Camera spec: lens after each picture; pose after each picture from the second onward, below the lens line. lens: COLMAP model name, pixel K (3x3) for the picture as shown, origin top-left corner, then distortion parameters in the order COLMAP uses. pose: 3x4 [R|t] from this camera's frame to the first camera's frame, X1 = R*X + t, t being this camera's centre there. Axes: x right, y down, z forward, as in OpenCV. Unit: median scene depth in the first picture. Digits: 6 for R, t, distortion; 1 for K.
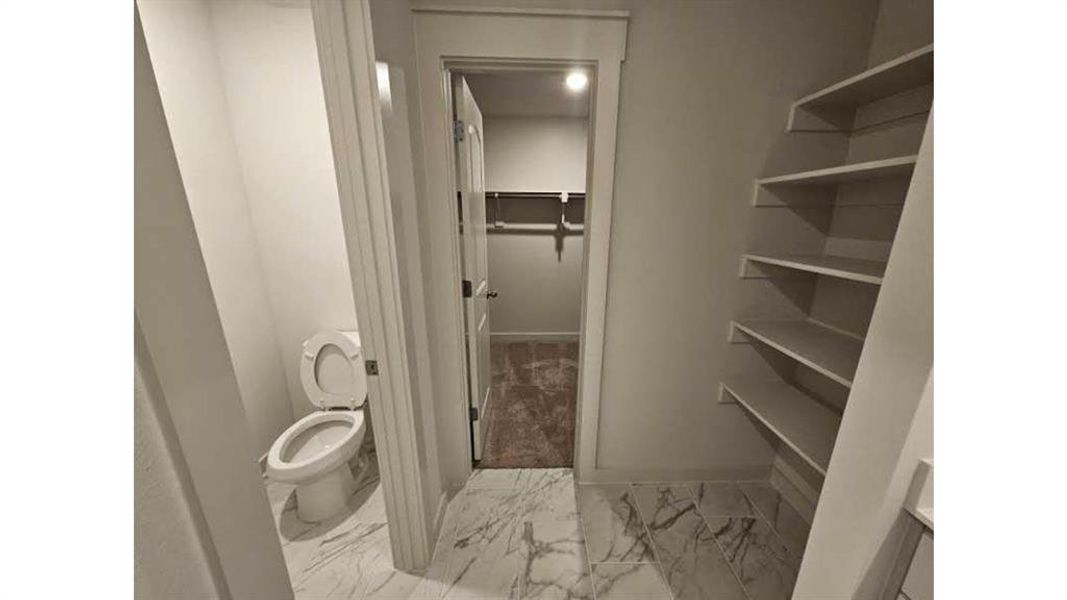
lens RADIAL K [[327.7, 0, 526.3], [0, 327.7, 301.8], [0, 0, 1]] dist [0.001306, 0.000227]
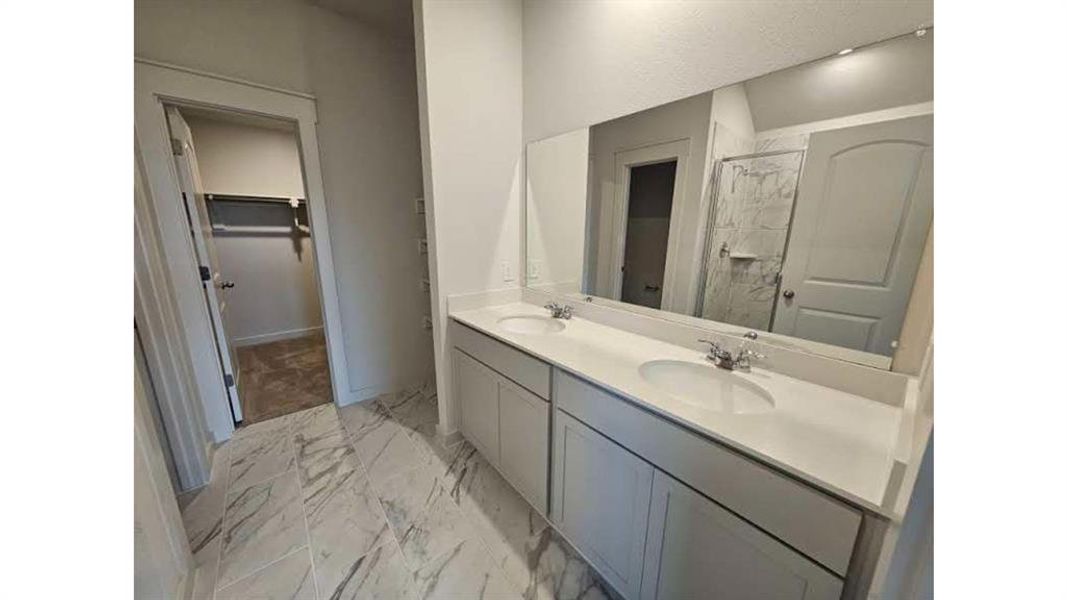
lens RADIAL K [[327.7, 0, 534.9], [0, 327.7, 300.2], [0, 0, 1]] dist [0.001306, 0.000227]
pose [[0.760694, -0.139512, 0.633941, -0.025042], [0.158985, 0.986927, 0.026420, 0.173542], [-0.629340, 0.080689, 0.772930, -0.557638]]
